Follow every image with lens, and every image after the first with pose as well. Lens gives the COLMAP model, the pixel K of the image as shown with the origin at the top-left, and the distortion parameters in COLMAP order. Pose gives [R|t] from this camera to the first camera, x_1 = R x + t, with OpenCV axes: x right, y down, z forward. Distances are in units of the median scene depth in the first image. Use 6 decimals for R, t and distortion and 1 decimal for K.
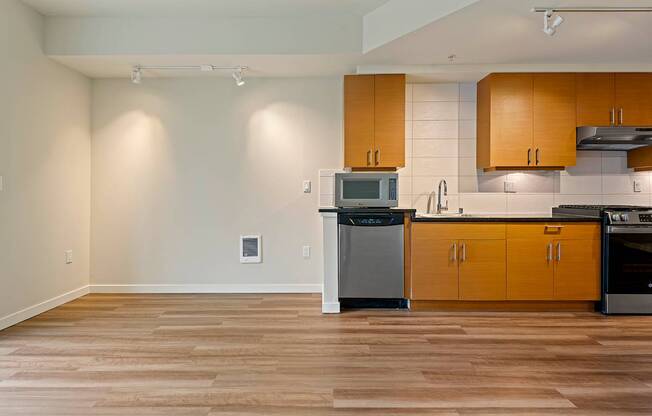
lens RADIAL K [[341.7, 0, 339.8], [0, 341.7, 195.0], [0, 0, 1]] dist [0.003592, 0.000776]
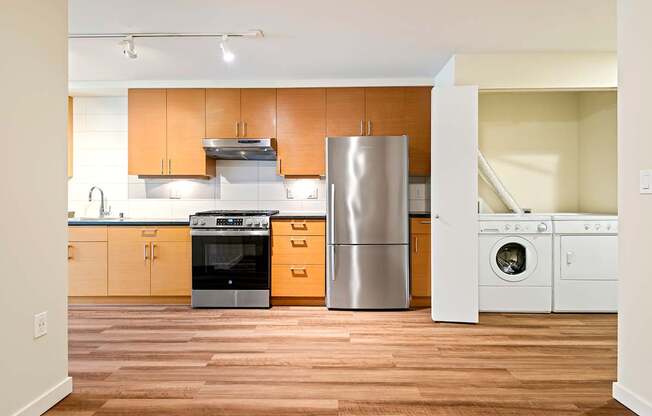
lens RADIAL K [[332.1, 0, 327.5], [0, 332.1, 210.0], [0, 0, 1]] dist [0.028479, -0.003777]
pose [[0.999592, -0.000195, -0.028547, 1.111435], [0.001138, 0.999453, 0.033039, -0.006635], [0.028525, -0.033058, 0.999046, -0.062536]]
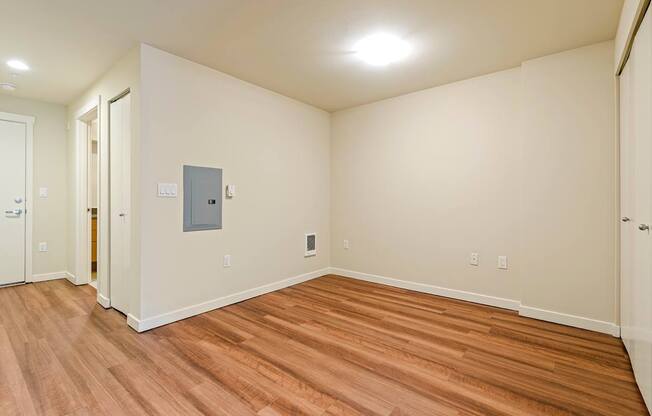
lens RADIAL K [[297.8, 0, 328.5], [0, 297.8, 200.7], [0, 0, 1]] dist [0.004794, -0.002653]
pose [[-0.772691, 0.008592, 0.634724, 0.748572], [0.001379, 0.999929, -0.011856, 0.002438], [-0.634781, -0.008286, -0.772648, 0.732633]]
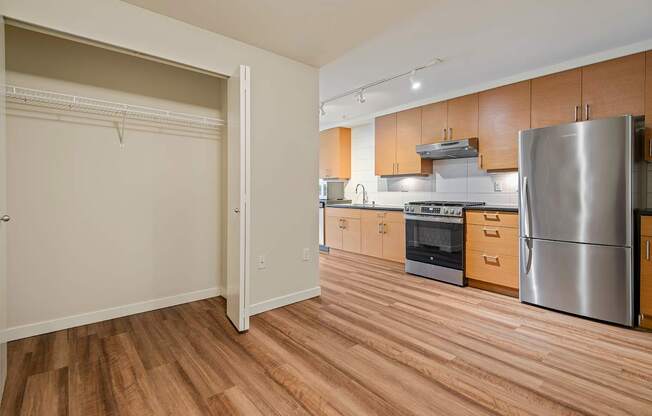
lens RADIAL K [[297.8, 0, 325.0], [0, 297.8, 207.3], [0, 0, 1]] dist [0.004794, -0.002653]
pose [[0.639022, 0.038842, -0.768207, 1.382299], [-0.000101, 0.998728, 0.050414, -0.005428], [0.769188, -0.032138, 0.638214, -0.095144]]
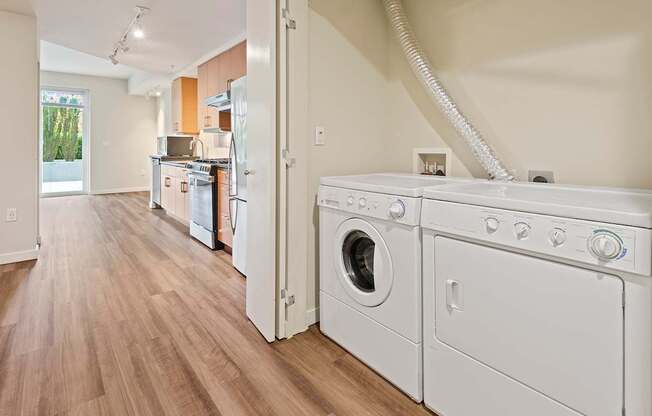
lens RADIAL K [[329.4, 0, 335.8], [0, 329.4, 161.8], [0, 0, 1]] dist [-0.002757, -0.001509]
pose [[0.639703, 0.032421, -0.767938, 1.926572], [-0.003116, 0.999211, 0.039589, -0.006600], [0.768616, -0.022932, 0.639299, 0.527354]]
